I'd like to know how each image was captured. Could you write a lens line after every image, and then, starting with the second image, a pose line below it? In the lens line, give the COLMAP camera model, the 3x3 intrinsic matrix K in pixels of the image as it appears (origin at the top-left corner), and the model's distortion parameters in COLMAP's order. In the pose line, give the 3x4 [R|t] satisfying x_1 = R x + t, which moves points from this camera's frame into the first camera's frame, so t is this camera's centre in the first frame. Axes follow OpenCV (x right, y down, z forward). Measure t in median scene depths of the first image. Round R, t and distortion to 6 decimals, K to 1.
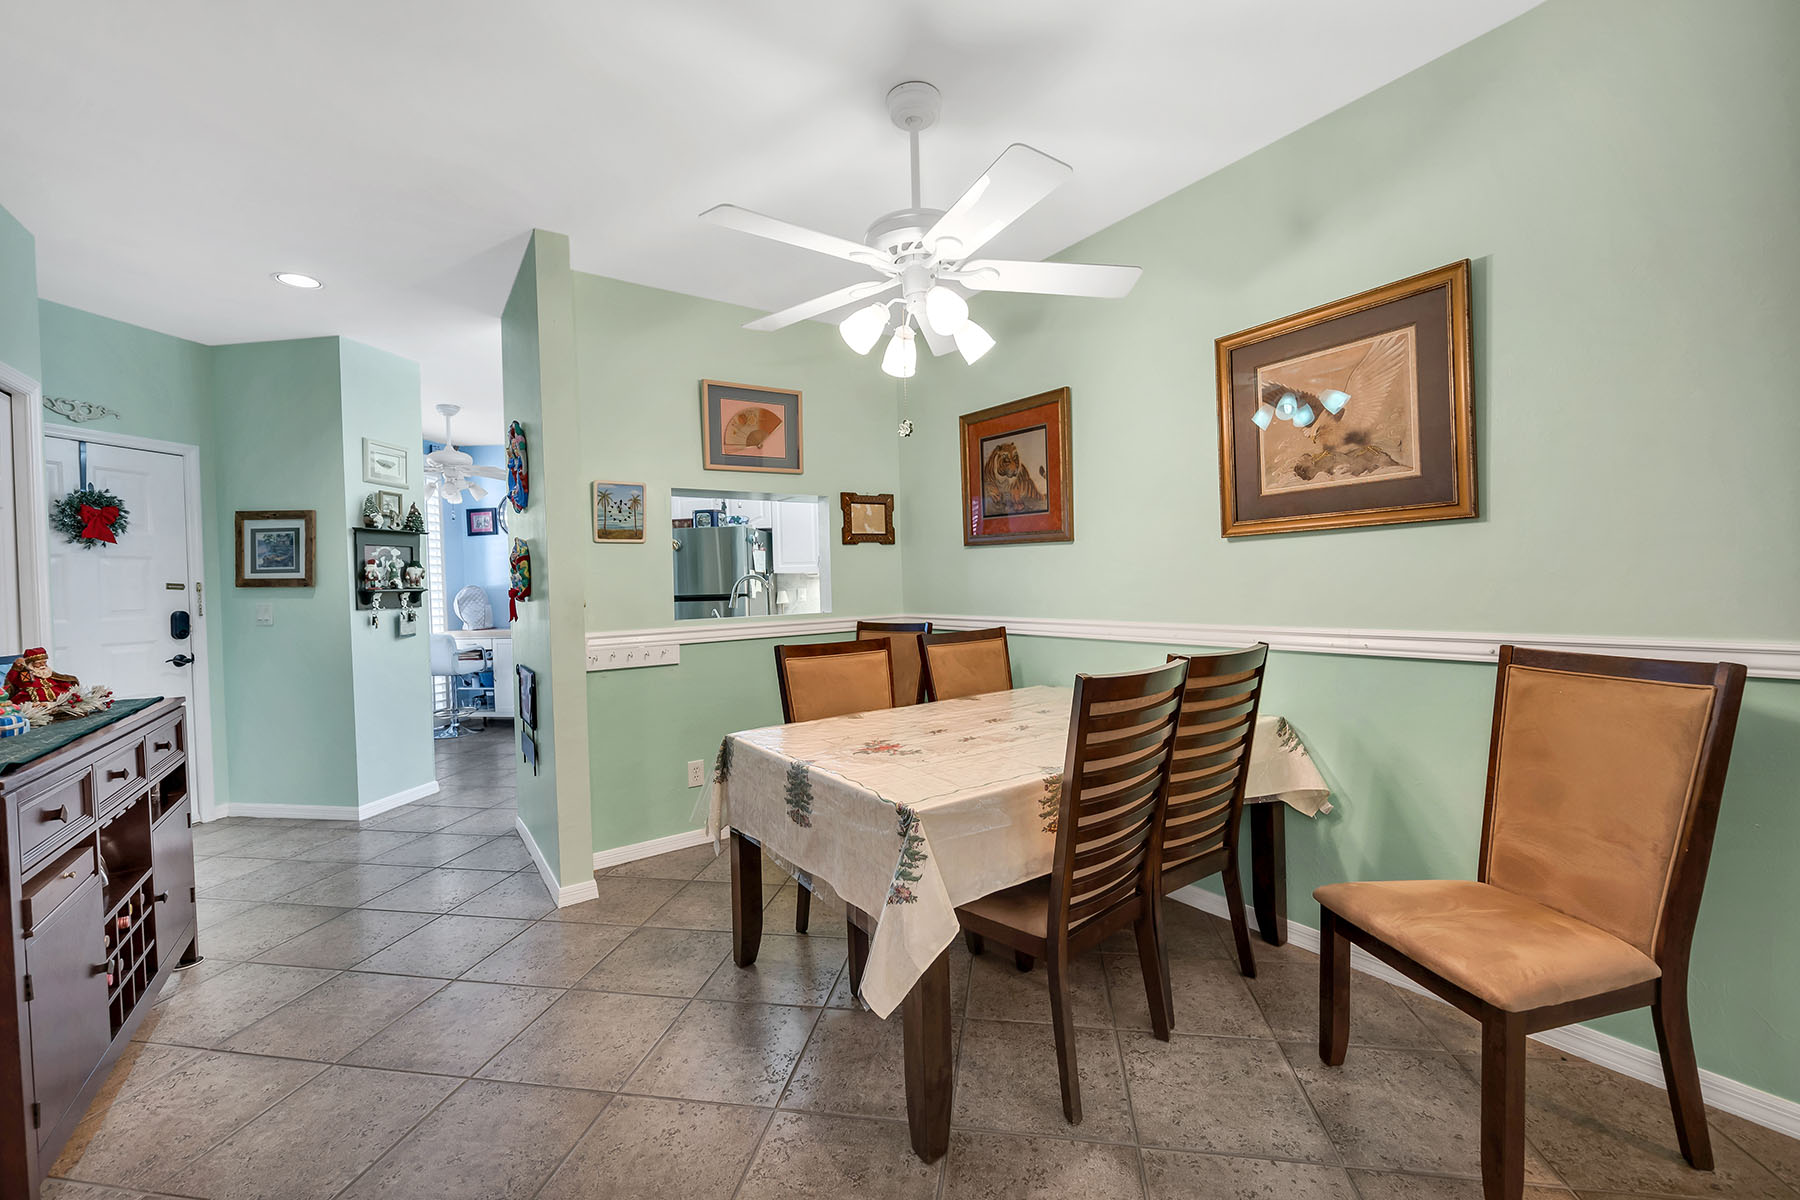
lens RADIAL K [[719.2, 0, 901.7], [0, 719.2, 596.4], [0, 0, 1]] dist [-0.002306, -0.000289]
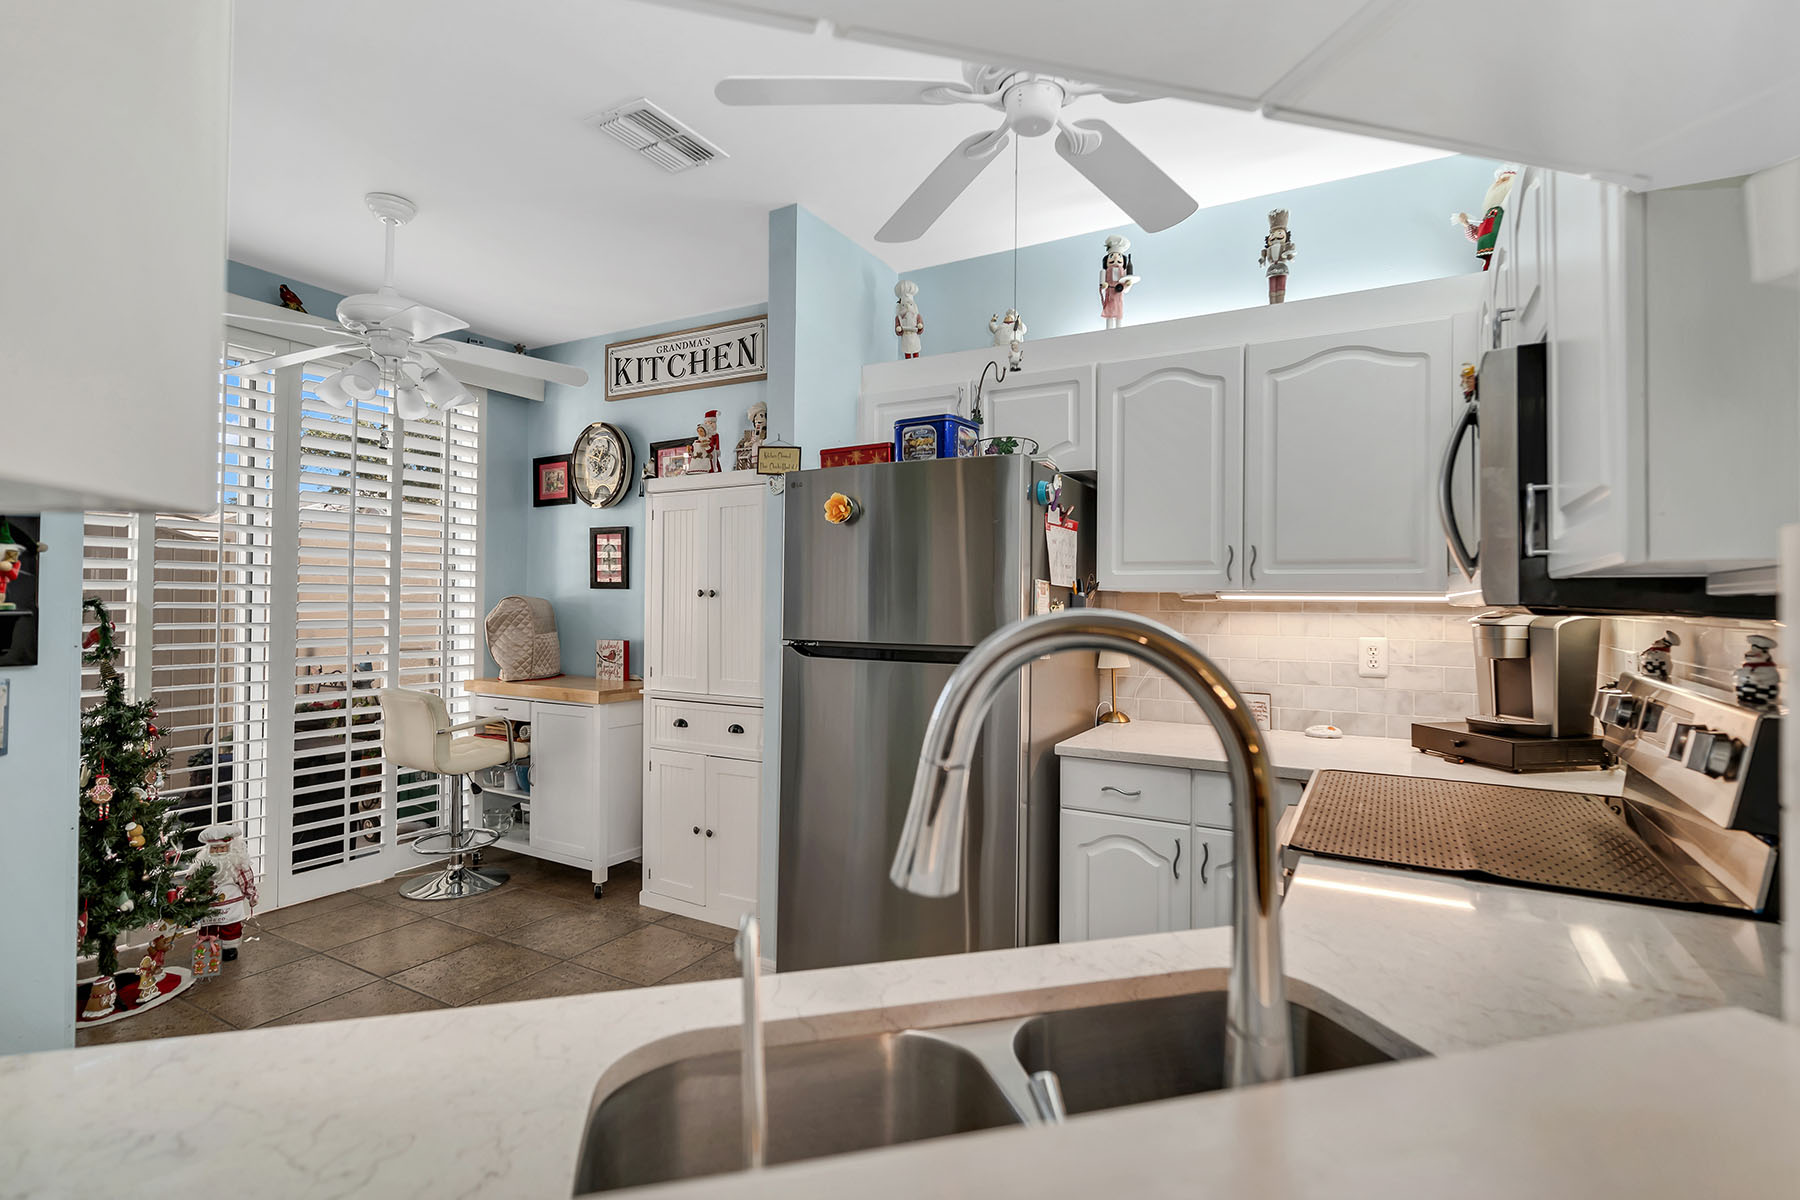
lens RADIAL K [[839.8, 0, 908.5], [0, 839.8, 587.5], [0, 0, 1]] dist [-0.002098, 0.000074]
pose [[0.940624, 0.029746, -0.338144, -0.193358], [-0.041056, 0.998809, -0.026346, -0.028723], [0.336958, 0.038664, 0.940726, 0.872074]]
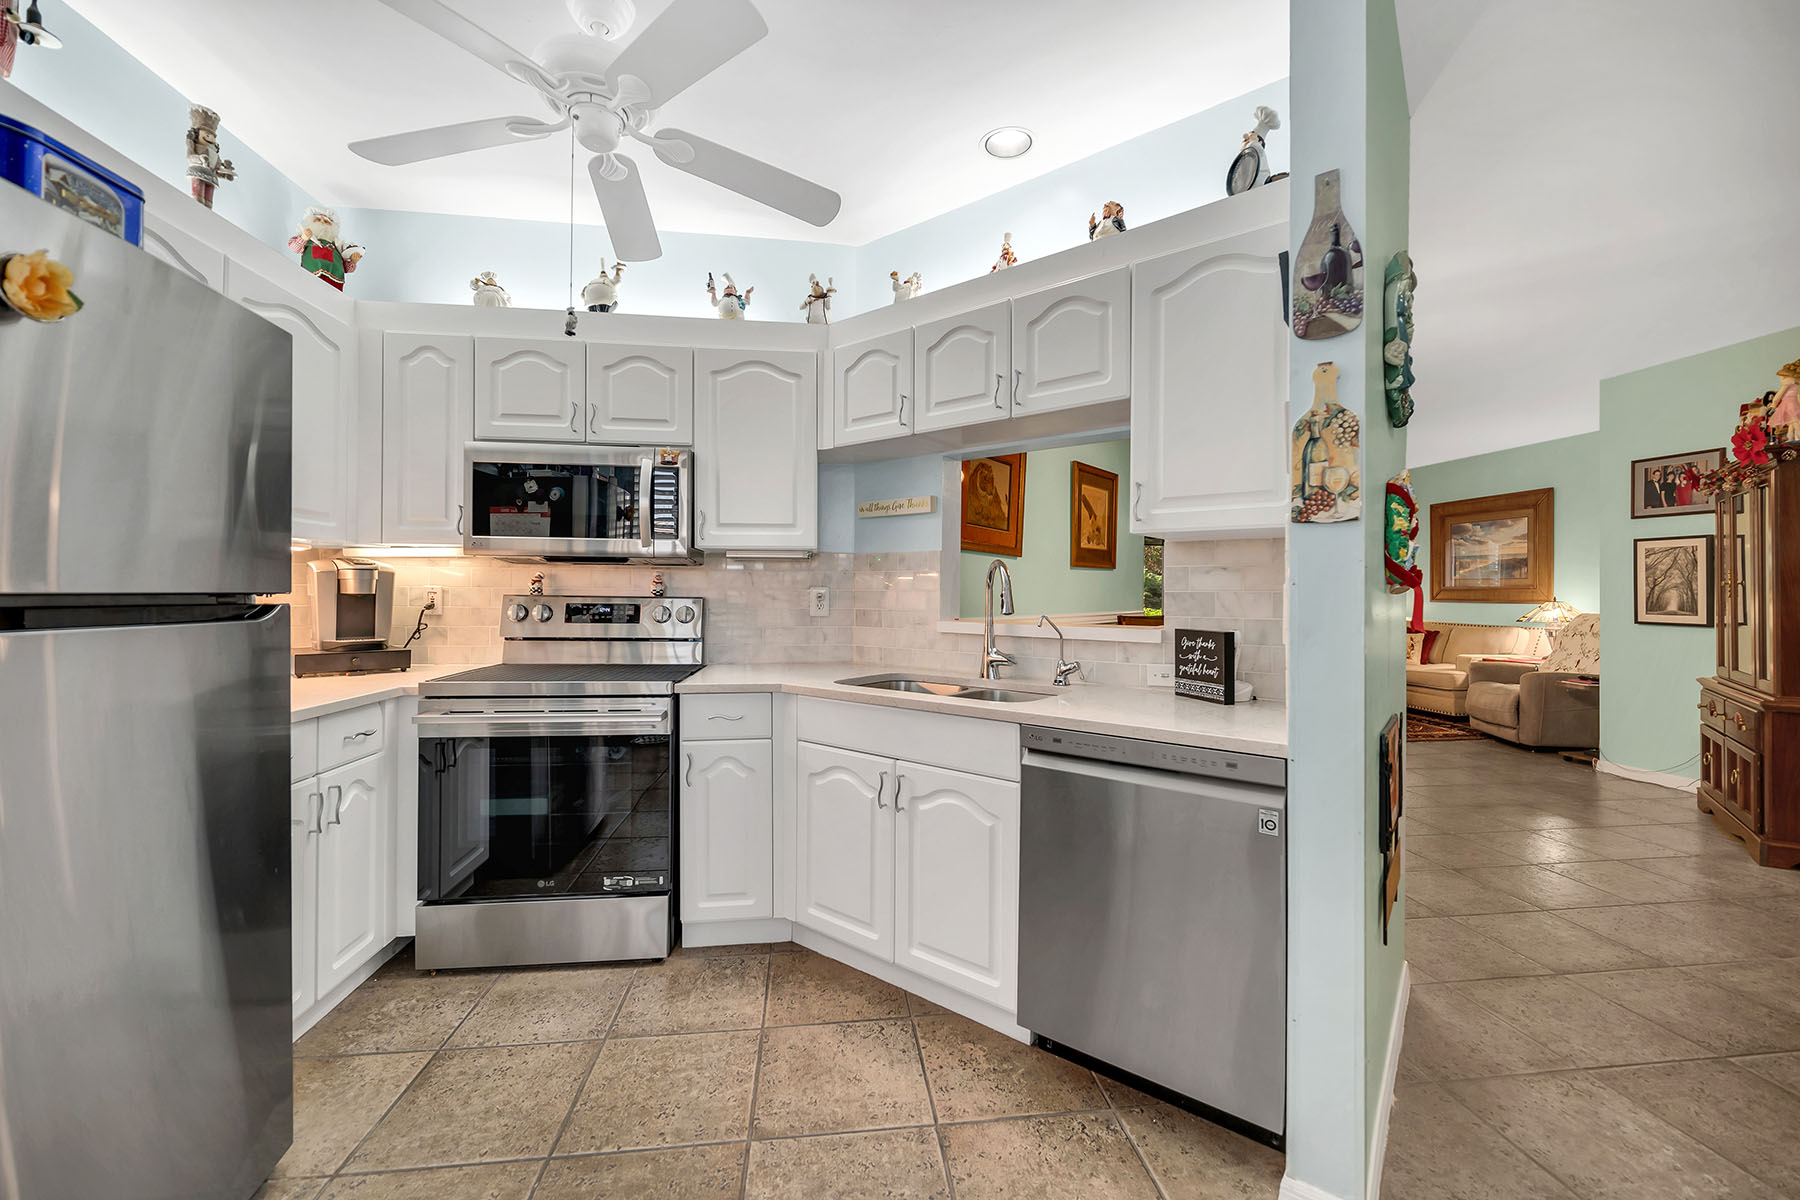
lens RADIAL K [[722.7, 0, 903.2], [0, 722.7, 589.1], [0, 0, 1]] dist [0.000248, 0.000079]
pose [[-0.286256, 0.031282, 0.957642, -0.775127], [0.019923, 0.999445, -0.026692, 0.010204], [-0.957946, 0.011438, -0.286721, 1.254706]]
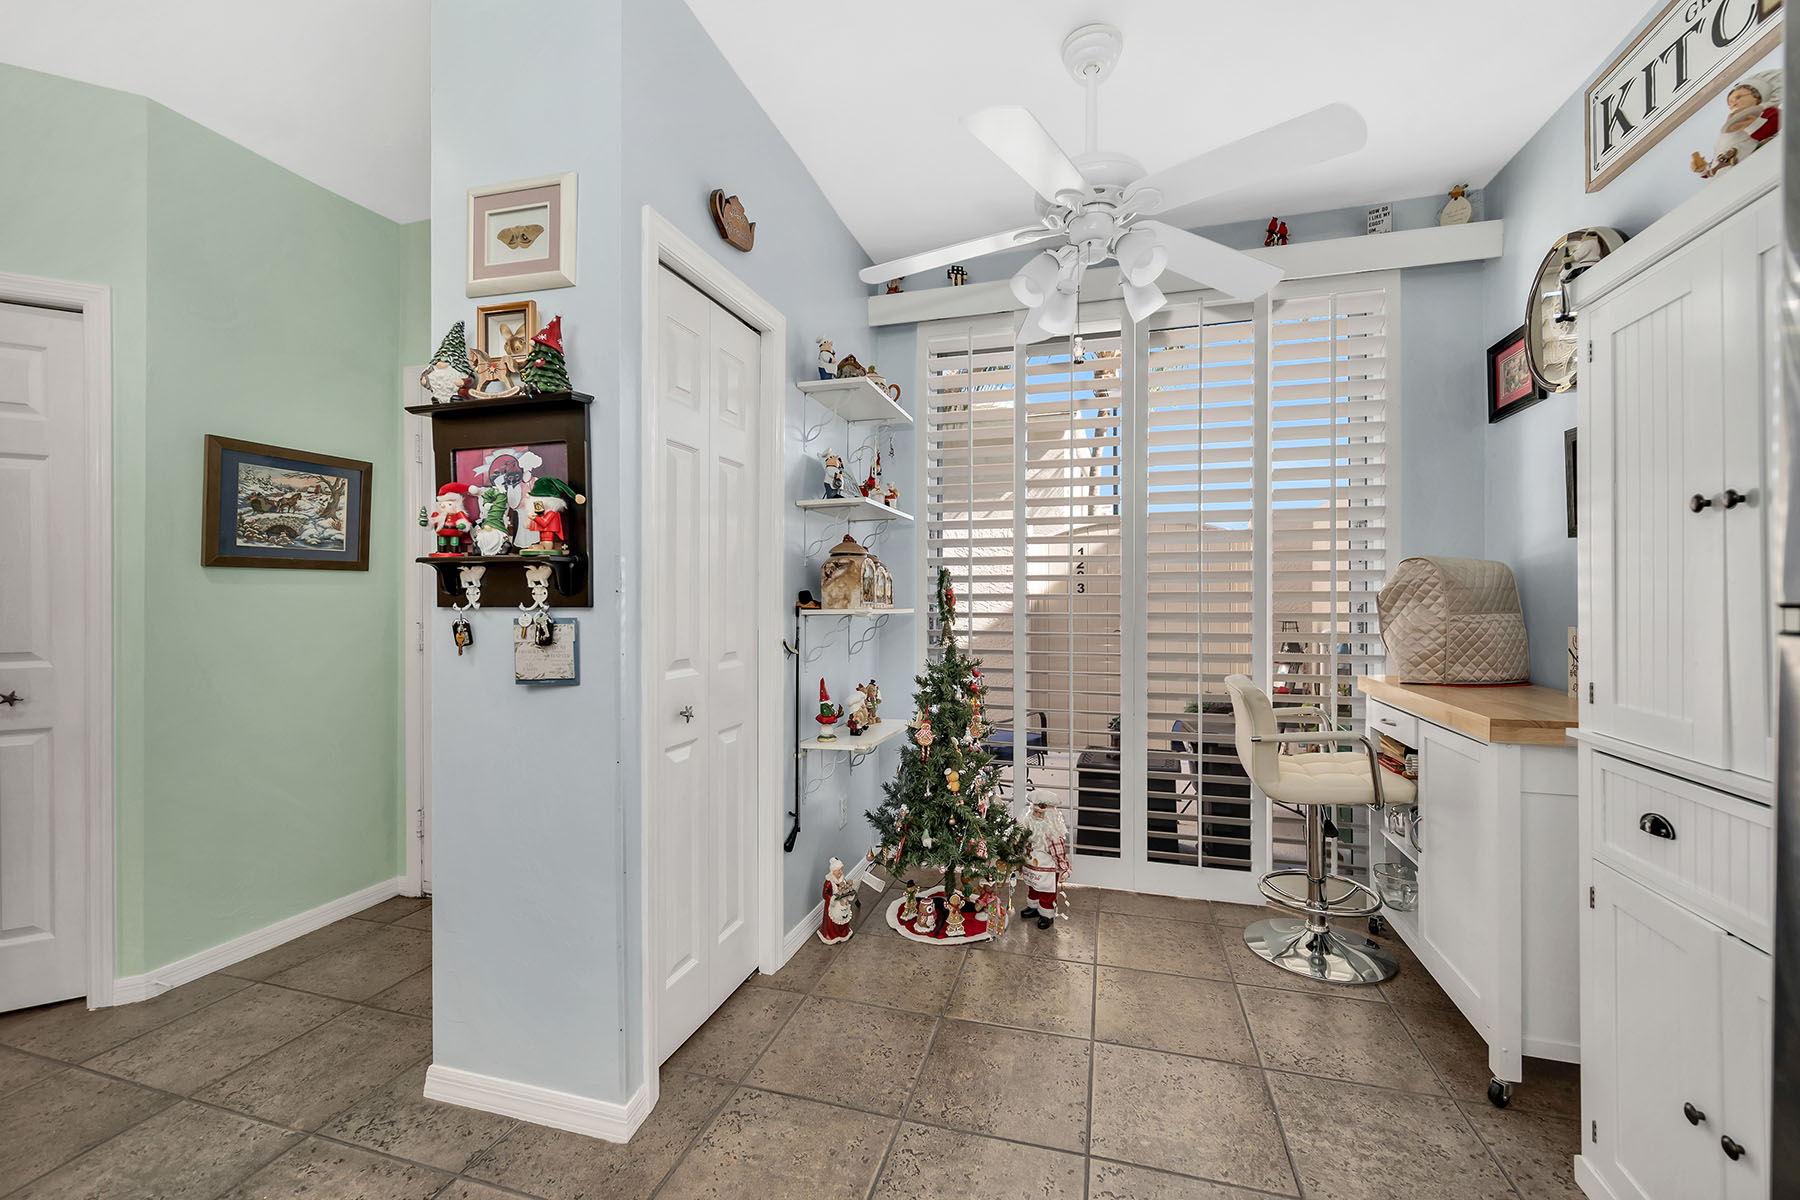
lens RADIAL K [[719.2, 0, 901.7], [0, 719.2, 596.4], [0, 0, 1]] dist [-0.002306, -0.000289]
pose [[-0.106637, 0.034432, -0.993702, -0.370811], [-0.015738, 0.999217, 0.036312, -0.007051], [0.994173, 0.019511, -0.106012, 1.331749]]
